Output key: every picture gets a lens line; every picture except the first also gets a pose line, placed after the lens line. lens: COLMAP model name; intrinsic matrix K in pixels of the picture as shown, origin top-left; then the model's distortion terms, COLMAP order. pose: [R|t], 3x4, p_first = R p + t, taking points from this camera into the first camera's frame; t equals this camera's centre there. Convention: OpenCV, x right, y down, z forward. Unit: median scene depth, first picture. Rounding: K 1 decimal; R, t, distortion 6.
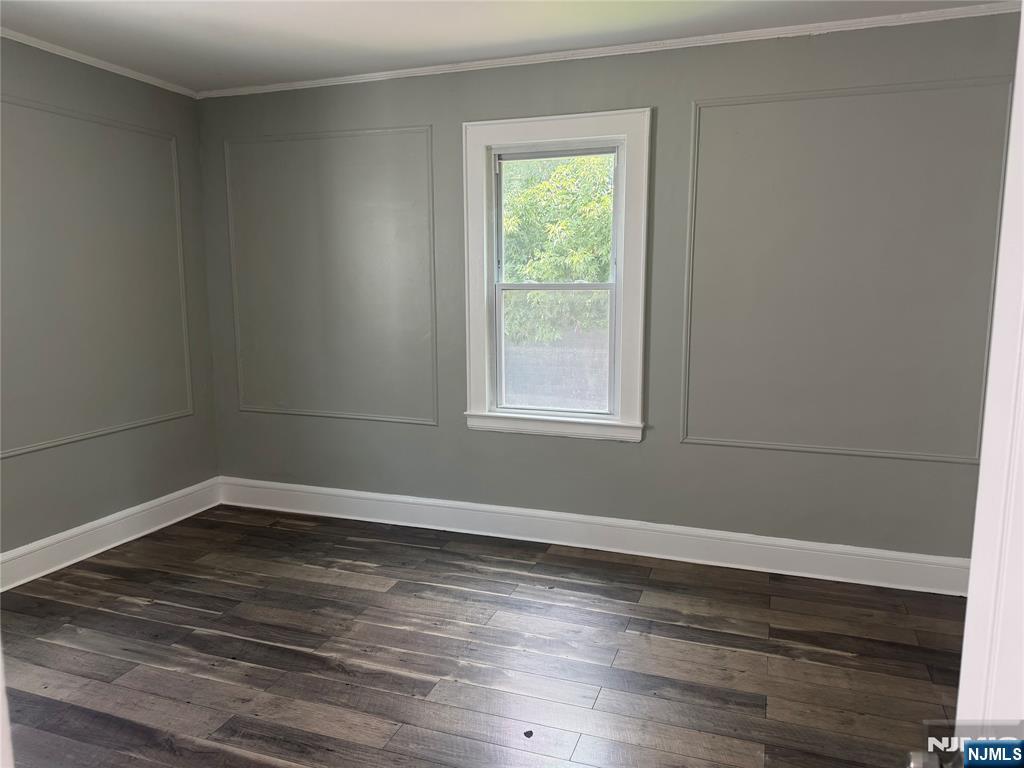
lens RADIAL K [[724.8, 0, 512.0], [0, 724.8, 384.0], [0, 0, 1]] dist [0.078855, -0.106714]
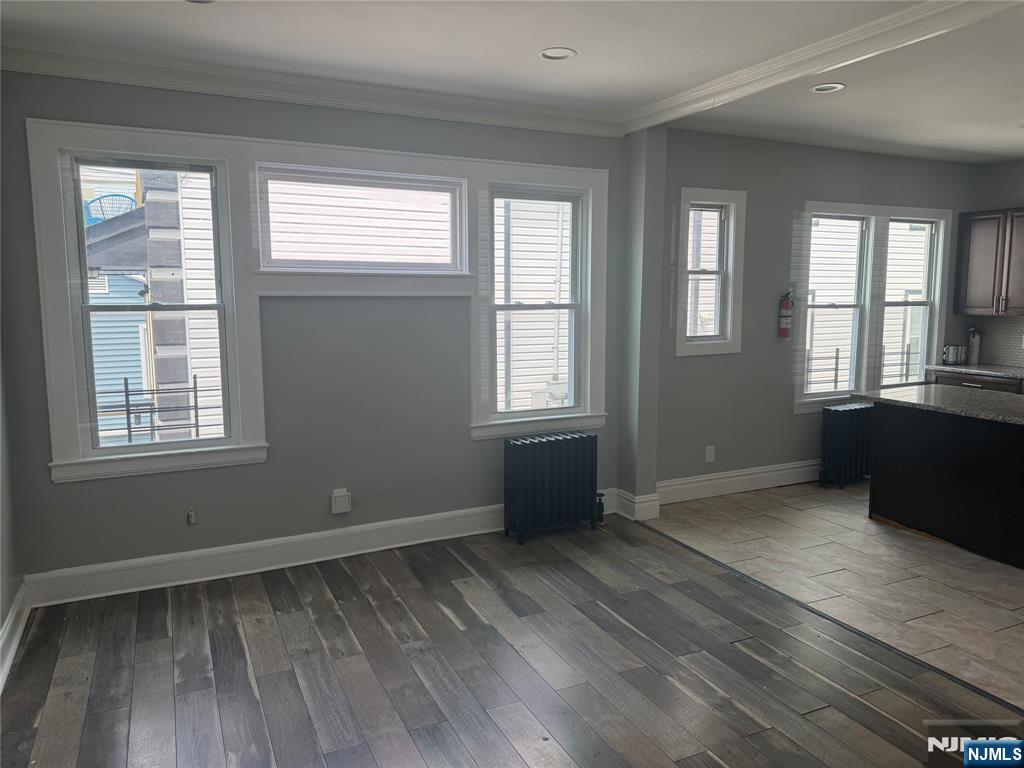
lens RADIAL K [[722.4, 0, 515.3], [0, 722.4, 377.8], [0, 0, 1]] dist [0.086983, -0.108221]
pose [[0.694738, -0.086307, 0.714066, -0.446200], [0.108882, 0.993953, 0.014202, -0.018082], [-0.710974, 0.067882, 0.699935, 0.069766]]
